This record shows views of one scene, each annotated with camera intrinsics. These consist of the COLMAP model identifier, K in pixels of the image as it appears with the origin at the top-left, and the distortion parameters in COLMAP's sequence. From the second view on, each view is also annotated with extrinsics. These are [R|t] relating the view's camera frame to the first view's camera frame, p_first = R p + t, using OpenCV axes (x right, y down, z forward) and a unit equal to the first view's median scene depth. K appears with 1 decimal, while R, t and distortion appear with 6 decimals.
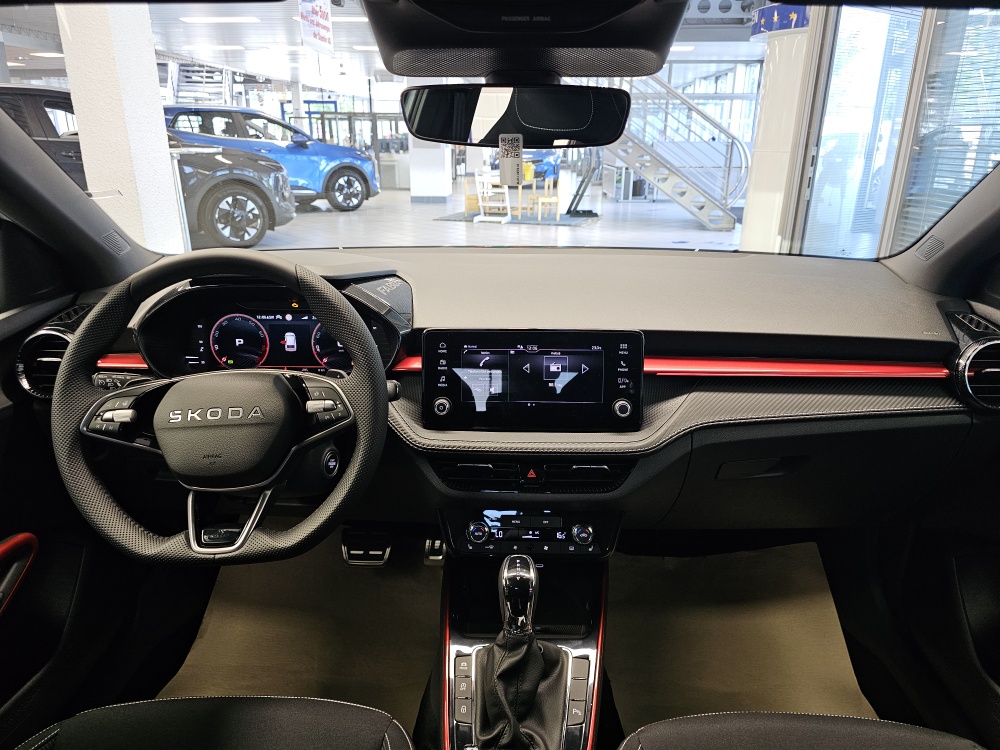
lens RADIAL K [[676.8, 0, 511.0], [0, 676.8, 378.1], [0, 0, 1]] dist [0.020090, -0.003473]
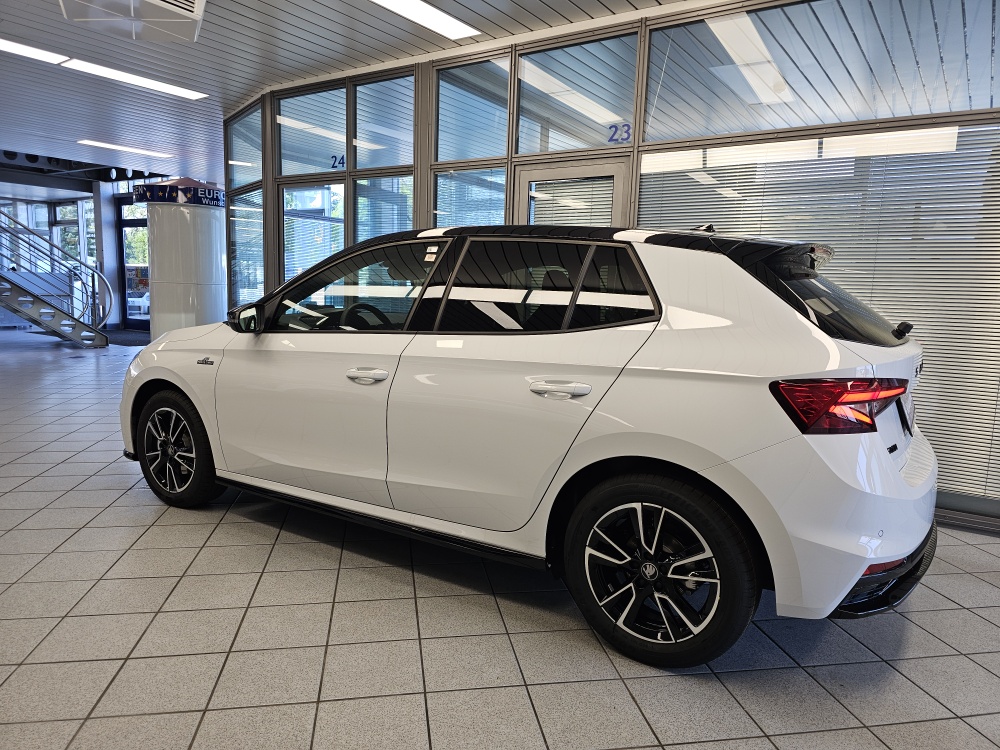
lens RADIAL K [[666.9, 0, 512.9], [0, 666.9, 374.0], [0, 0, 1]] dist [0.025426, 0.001493]
pose [[0.505503, -0.099095, 0.857115, -2.151332], [0.258879, 0.965035, -0.041108, 0.372714], [-0.823072, 0.242670, 0.513482, -1.056867]]
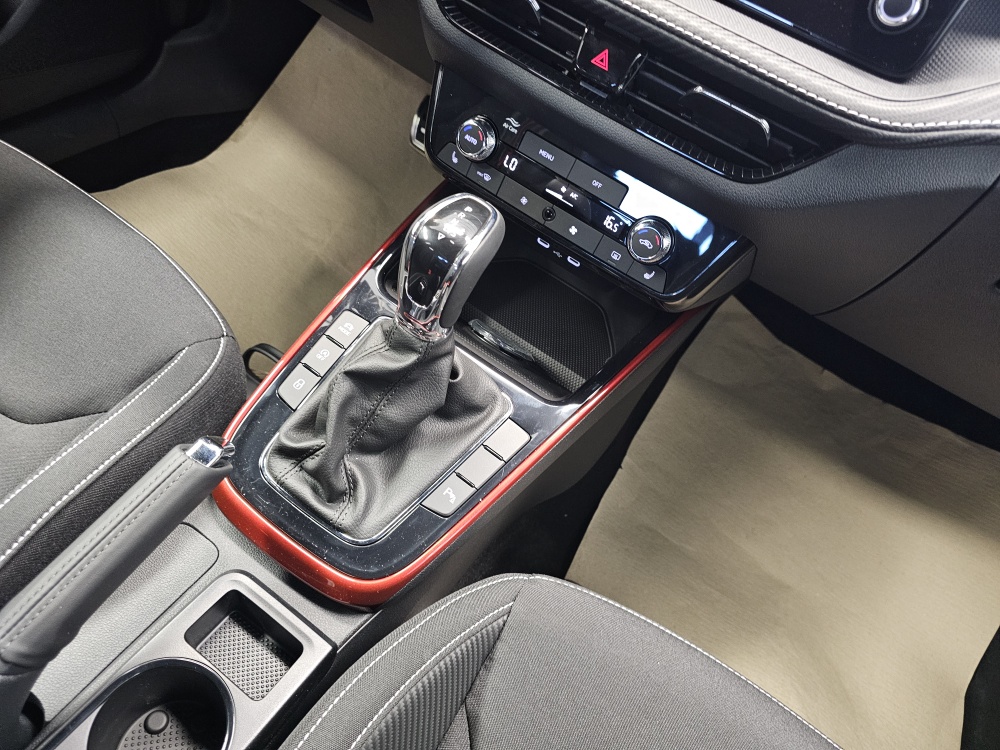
lens RADIAL K [[684.2, 0, 500.0], [0, 684.2, 375.0], [0, 0, 1]] dist [0.005161, -0.021619]
pose [[0.816703, 0.539722, -0.204198, 0.124122], [-0.389256, 0.776493, 0.495518, 0.074326], [0.426001, -0.325205, 0.844254, 0.369260]]
